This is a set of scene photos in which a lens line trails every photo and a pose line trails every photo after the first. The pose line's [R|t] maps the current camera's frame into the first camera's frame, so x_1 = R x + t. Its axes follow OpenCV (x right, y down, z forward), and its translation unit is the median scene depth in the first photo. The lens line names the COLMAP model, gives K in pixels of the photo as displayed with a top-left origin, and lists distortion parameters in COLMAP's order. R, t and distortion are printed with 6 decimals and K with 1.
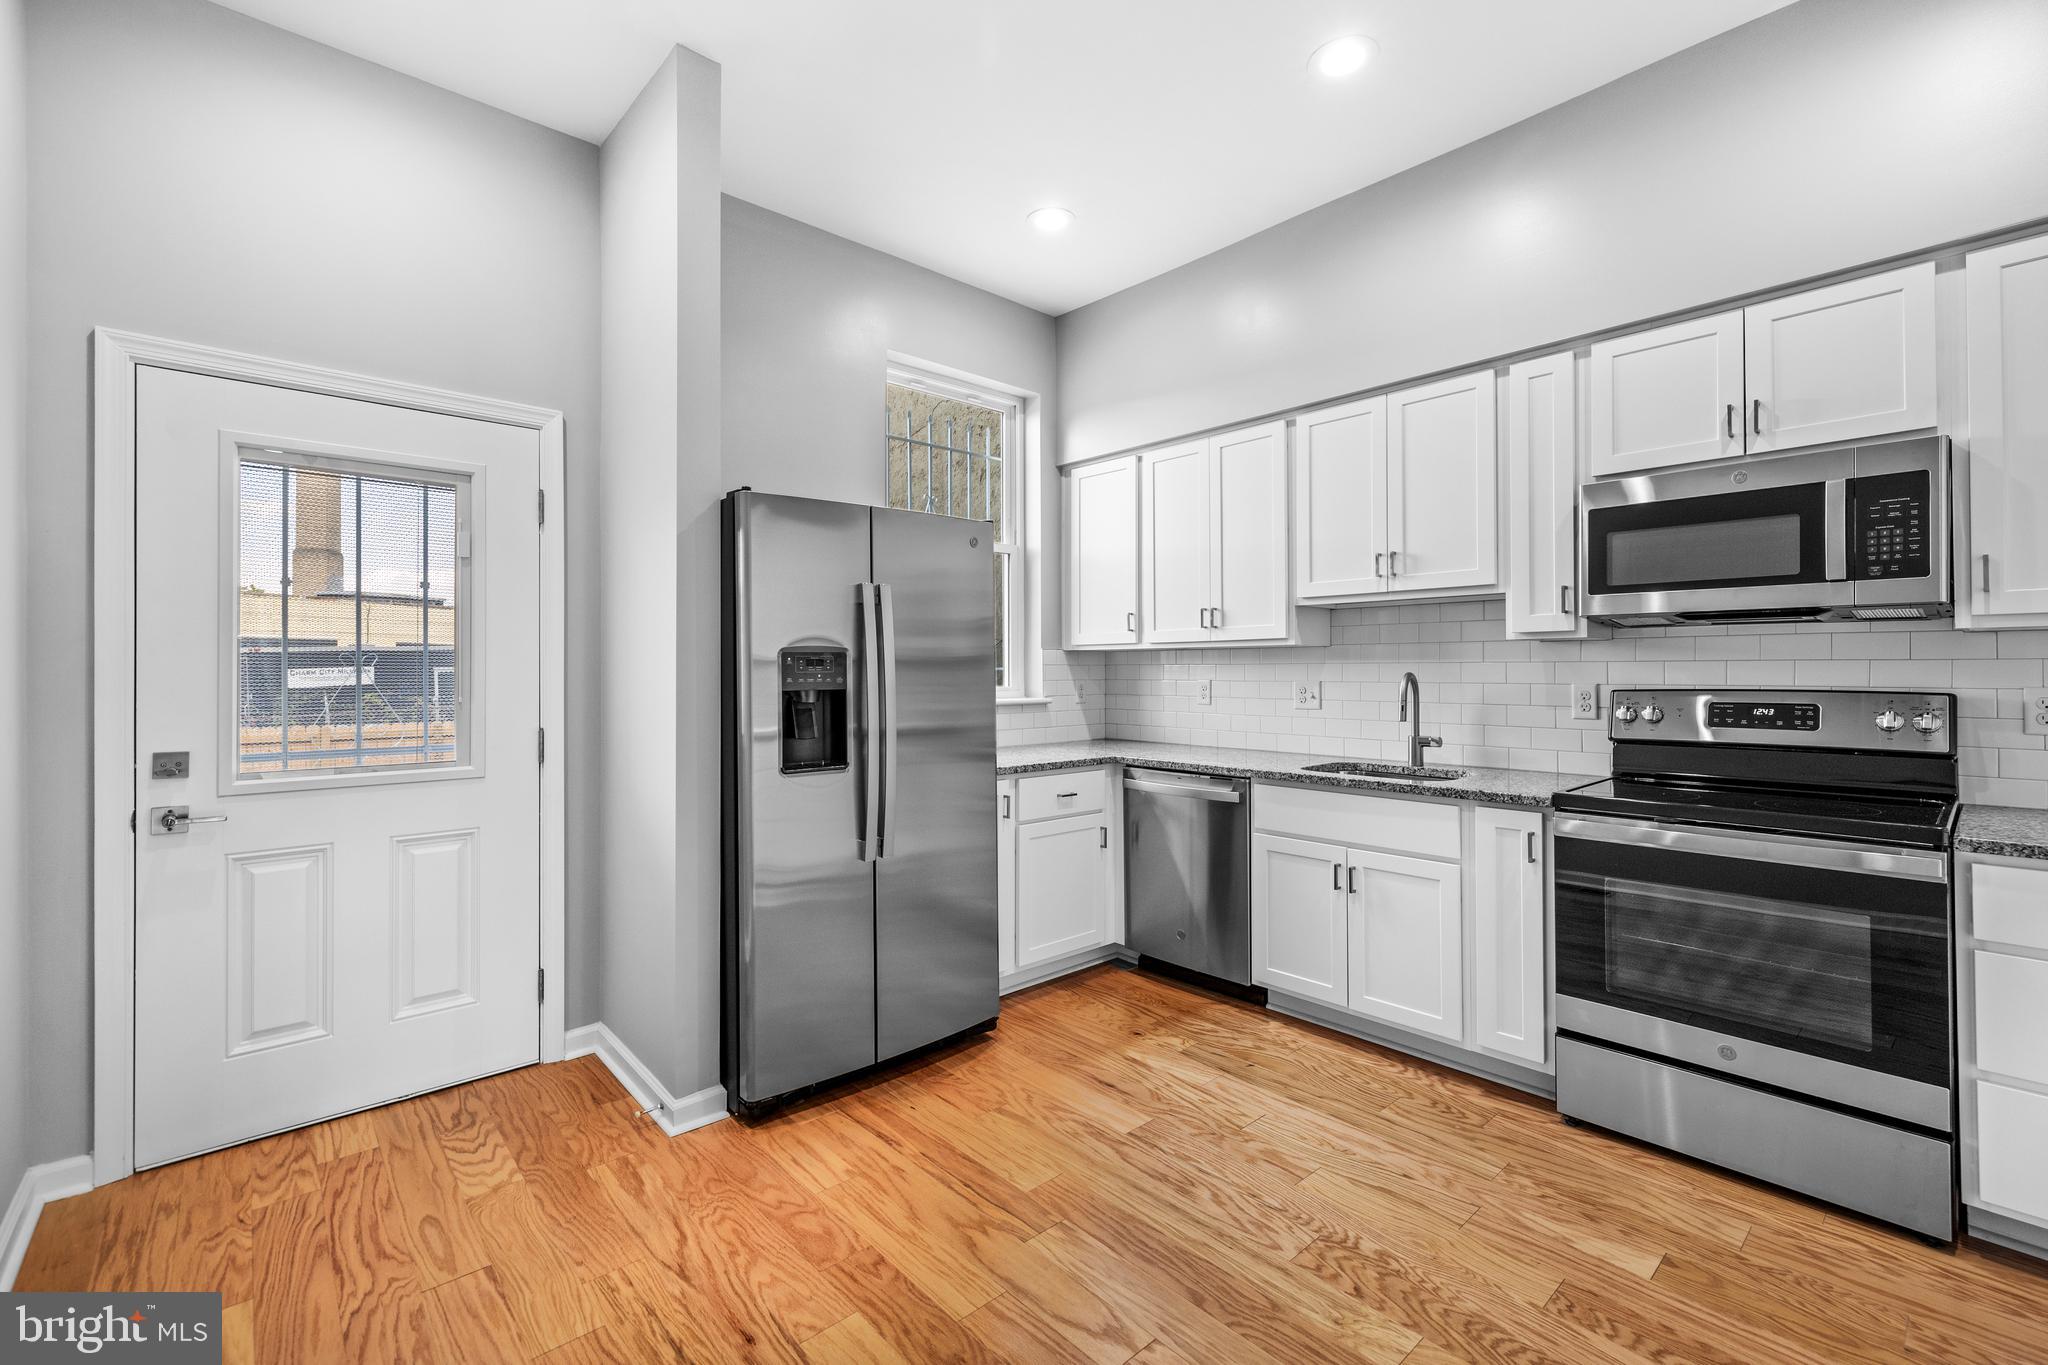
lens RADIAL K [[881.5, 0, 997.7], [0, 881.5, 664.0], [0, 0, 1]] dist [0.002565, 0.000980]
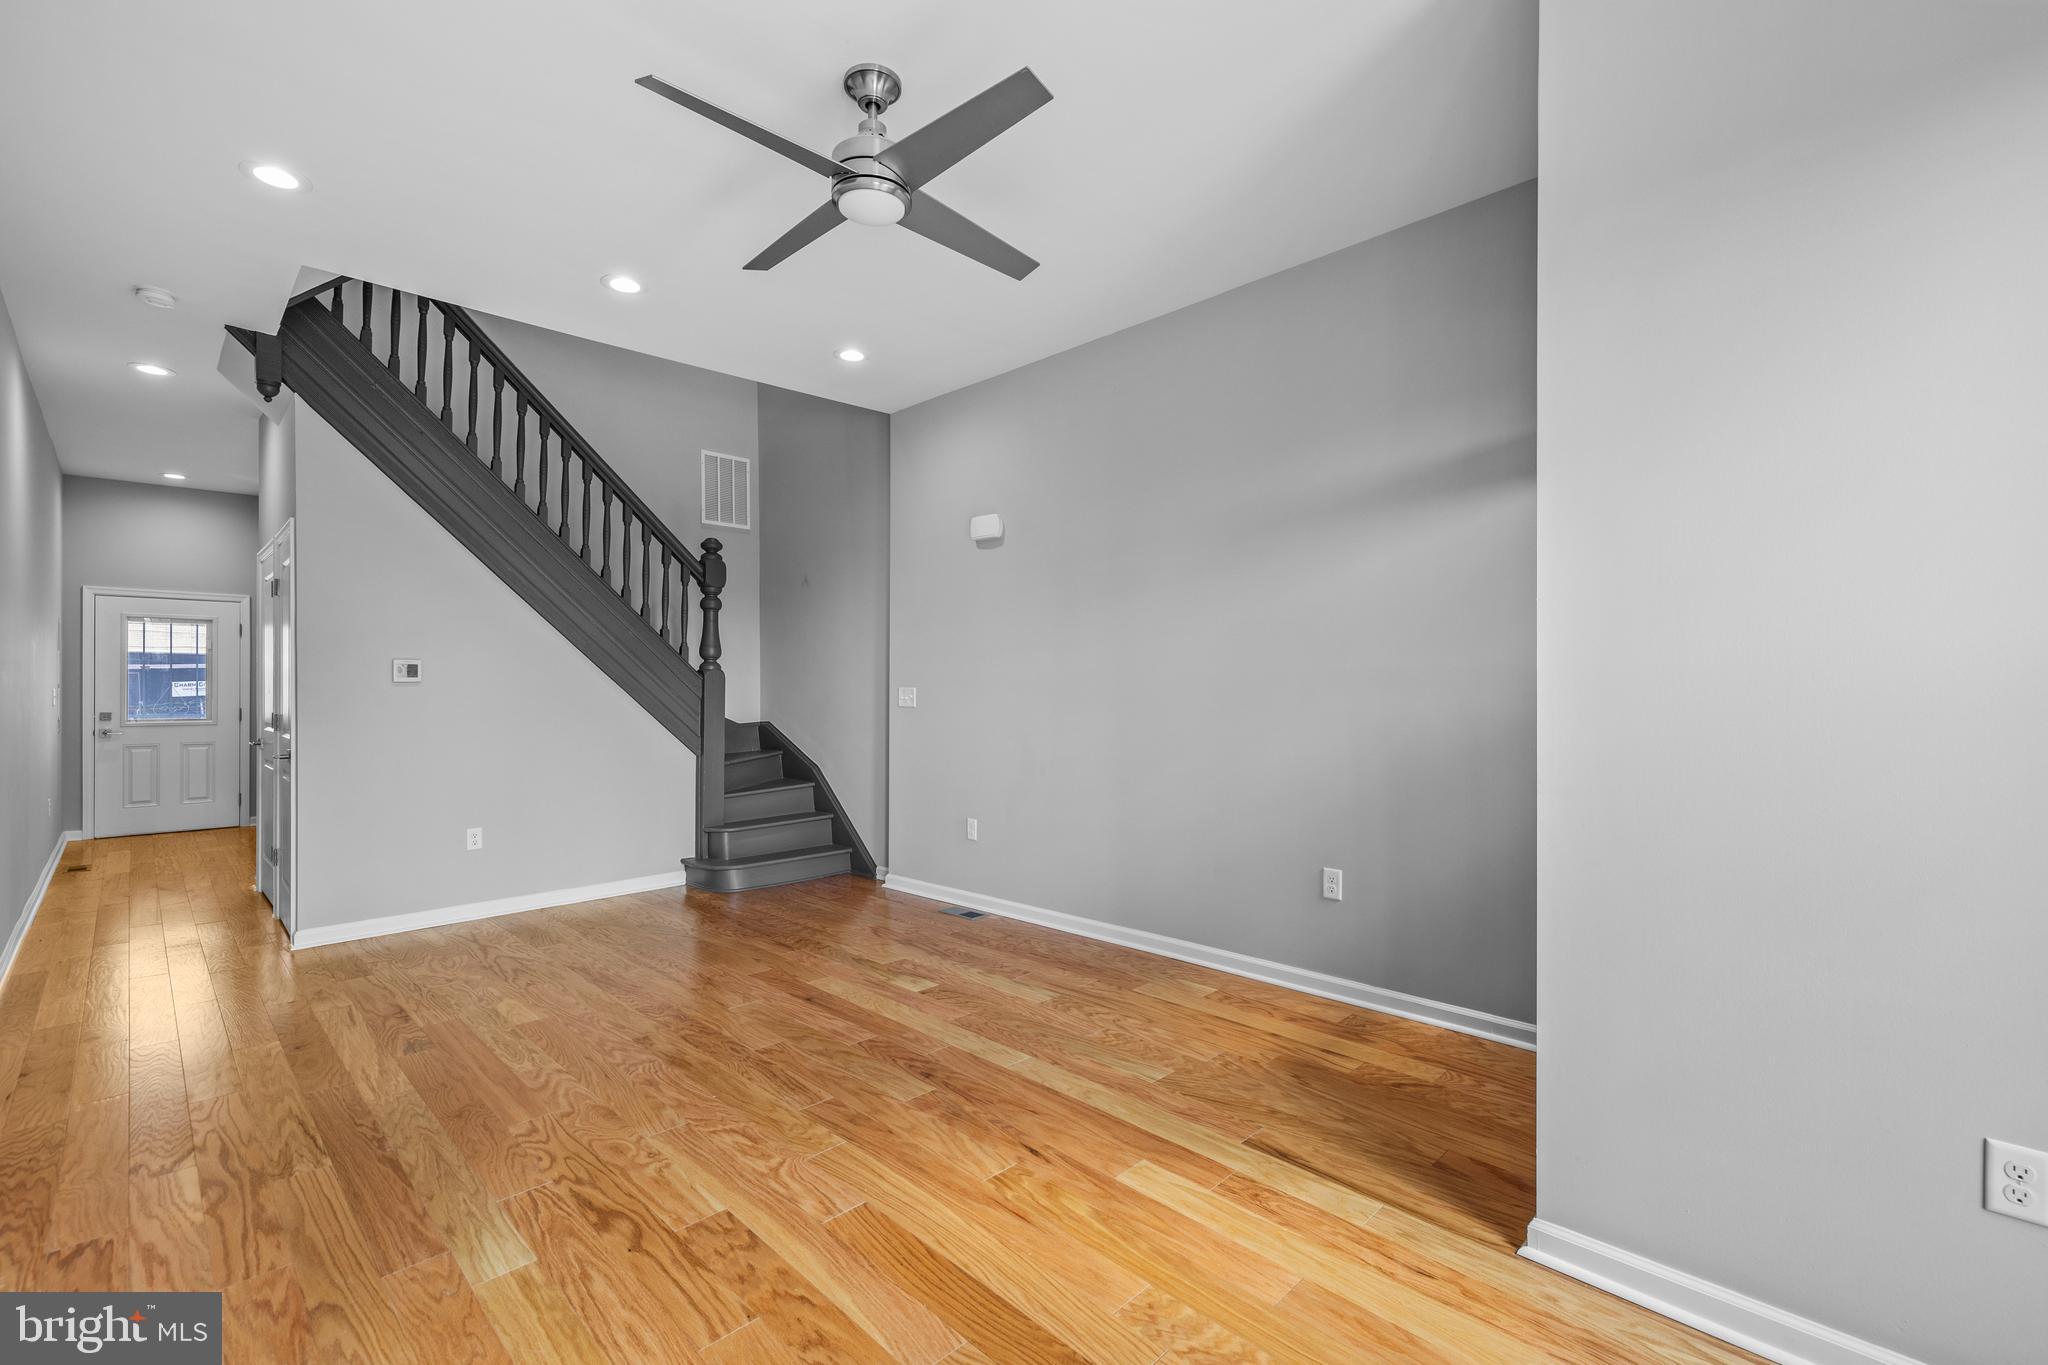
lens RADIAL K [[881.5, 0, 984.3], [0, 881.5, 679.6], [0, 0, 1]] dist [0.002565, 0.000980]
pose [[0.998406, 0.002961, 0.056364, 2.388721], [-0.003138, 0.999990, 0.003046, -0.046569], [-0.056354, -0.003218, 0.998406, -2.752741]]
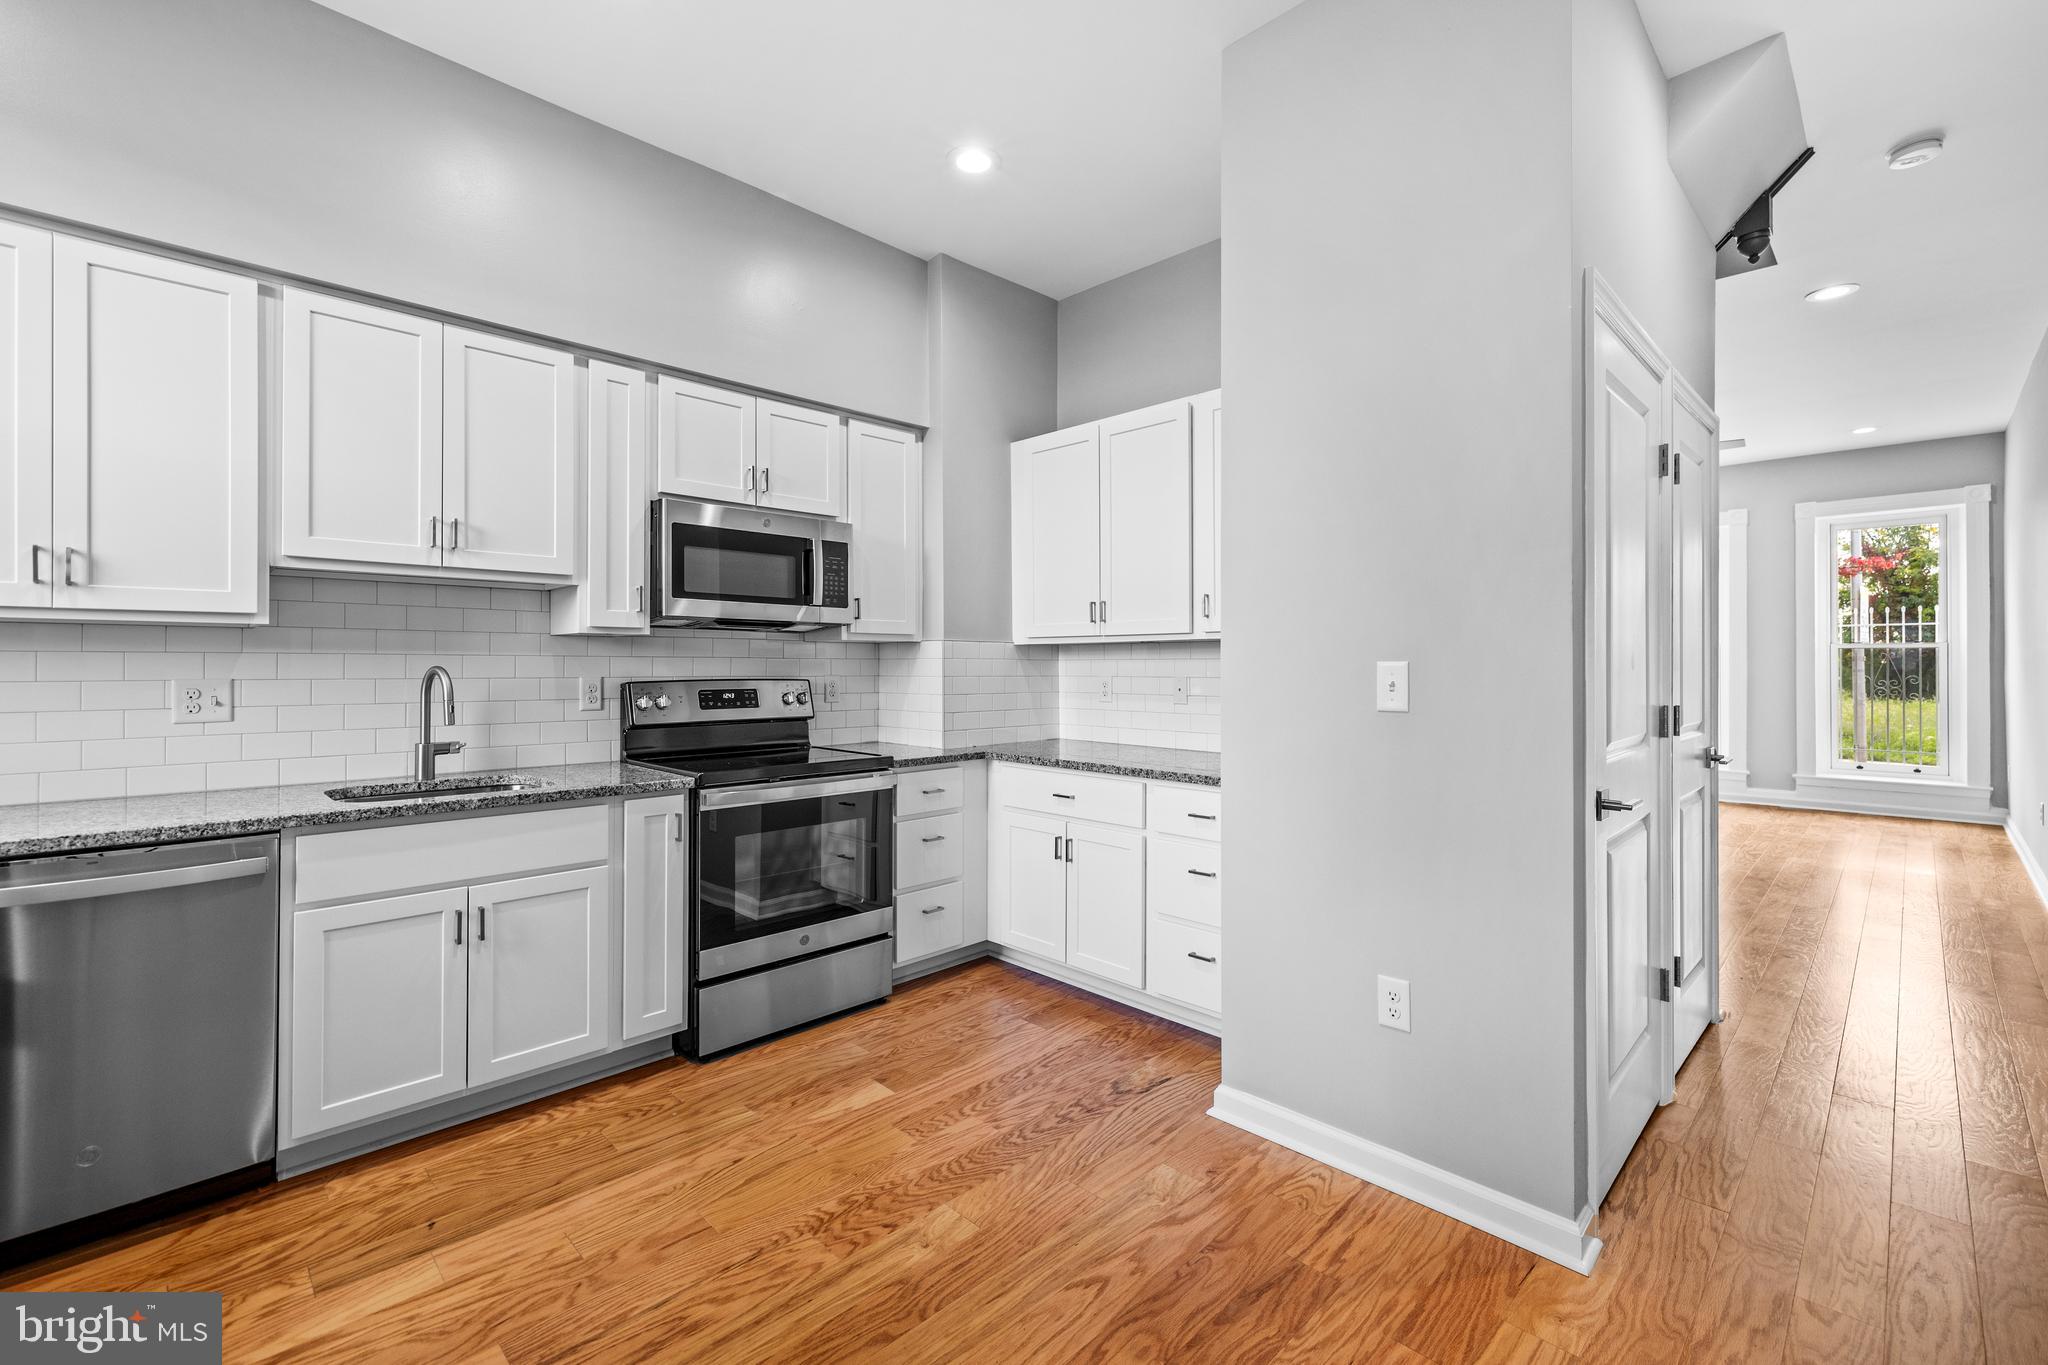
lens RADIAL K [[881.5, 0, 1023.2], [0, 881.5, 660.8], [0, 0, 1]] dist [0.002565, 0.000980]
pose [[-0.067381, 0.009650, 0.997681, -0.470824], [-0.007269, 0.999922, -0.010162, 0.010553], [-0.997701, -0.007936, -0.067306, 0.607341]]
